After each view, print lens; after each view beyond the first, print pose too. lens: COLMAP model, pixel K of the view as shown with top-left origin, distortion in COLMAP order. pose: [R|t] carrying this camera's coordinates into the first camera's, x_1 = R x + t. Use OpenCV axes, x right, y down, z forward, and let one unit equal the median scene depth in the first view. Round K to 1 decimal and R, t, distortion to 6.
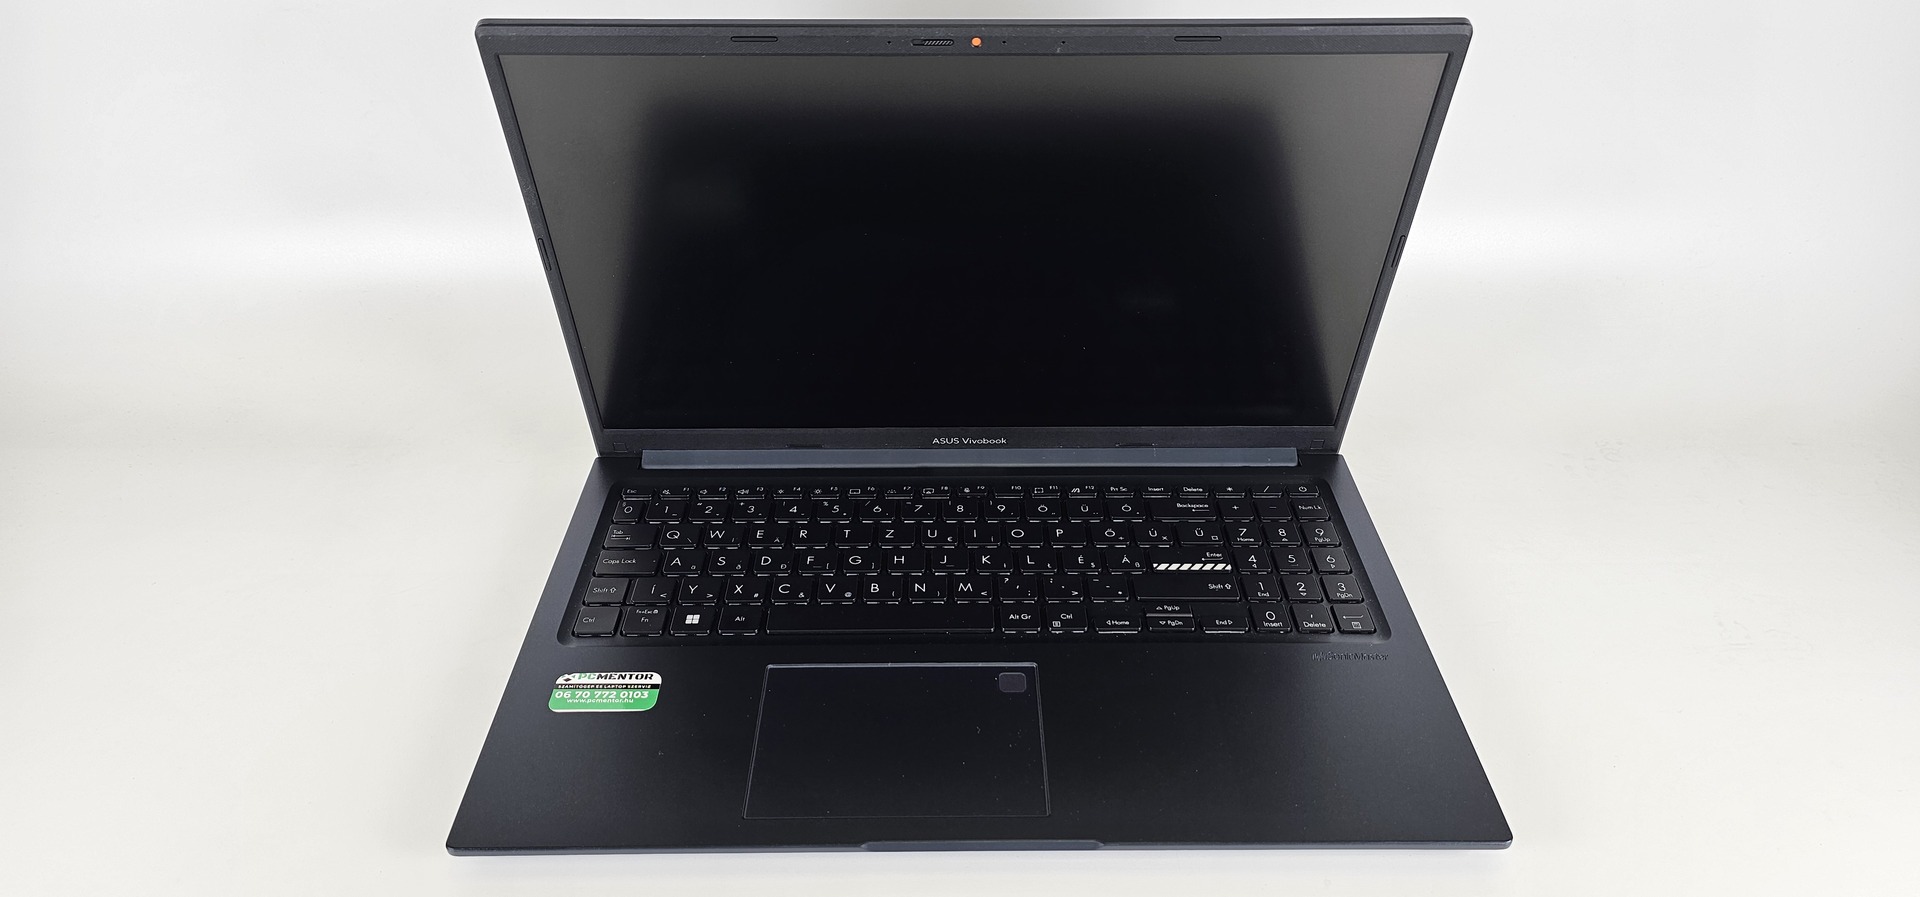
lens RADIAL K [[1154.4, 0, 960.0], [0, 1154.4, 448.5], [0, 0, 1]] dist [-0.004595, -0.001216]
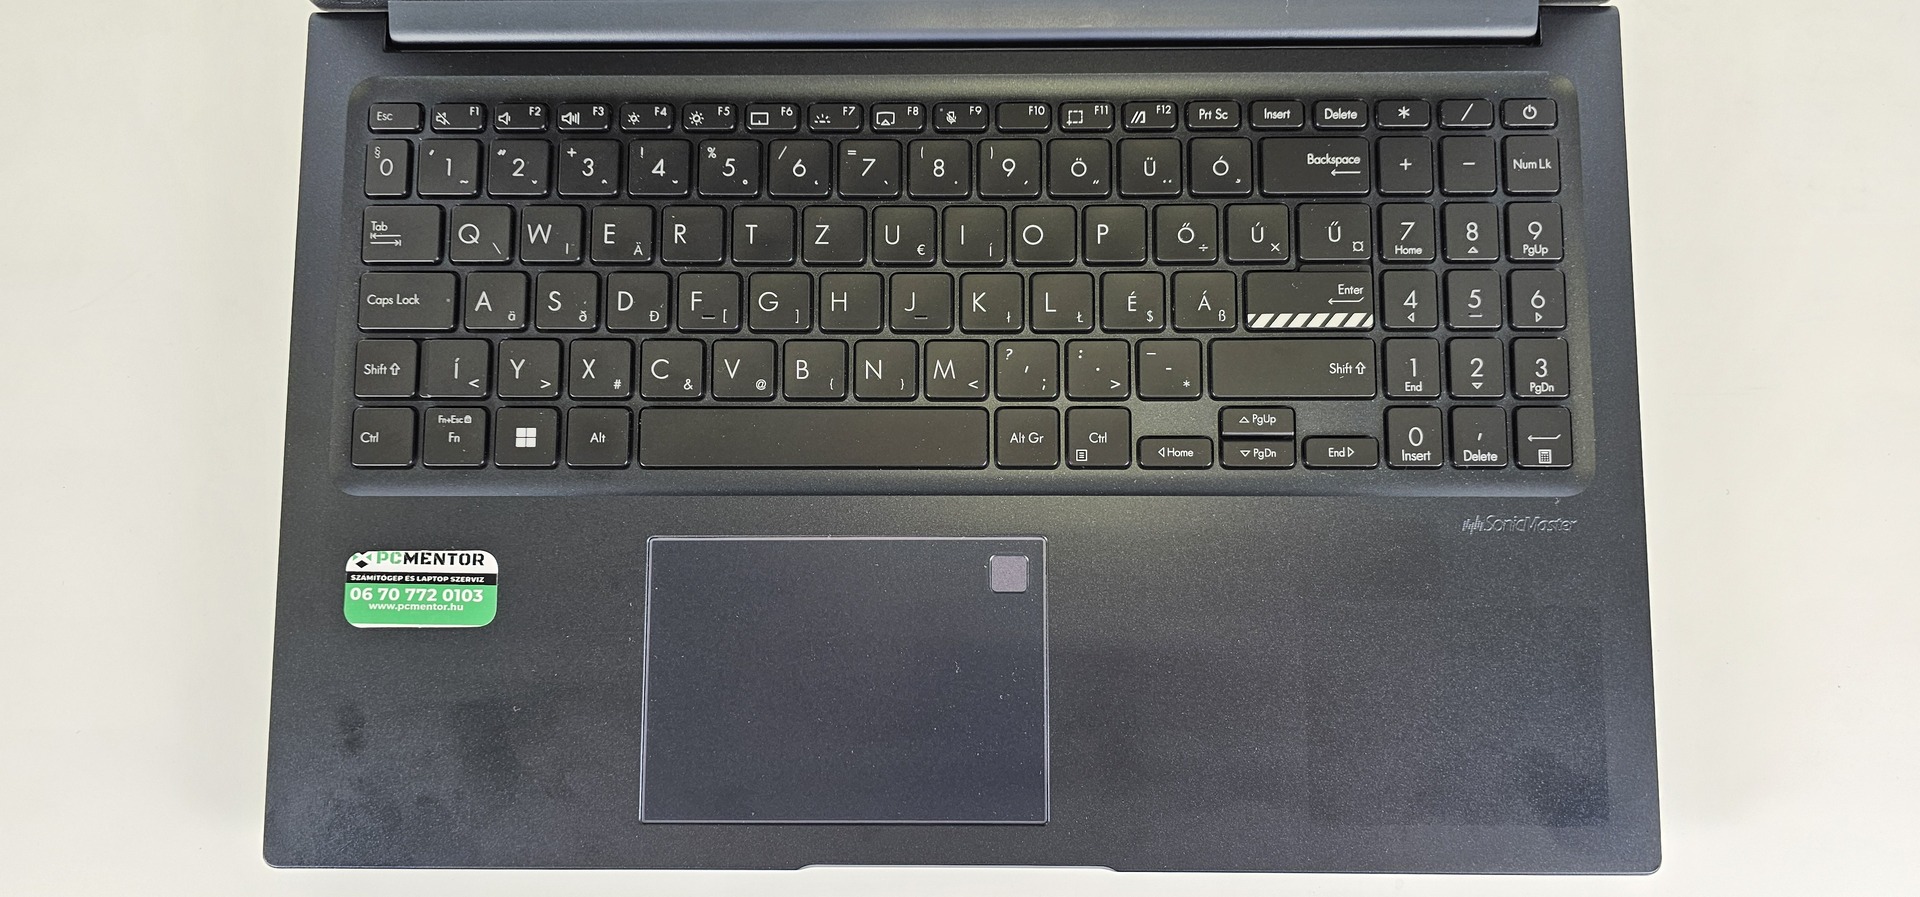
lens RADIAL K [[1154.4, 0, 960.0], [0, 1154.4, 448.5], [0, 0, 1]] dist [-0.004595, -0.001216]
pose [[0.999829, 0.010827, -0.014978, 0.025528], [0.004018, 0.663677, 0.748009, -0.354786], [0.018039, -0.747941, 0.663520, 0.597620]]
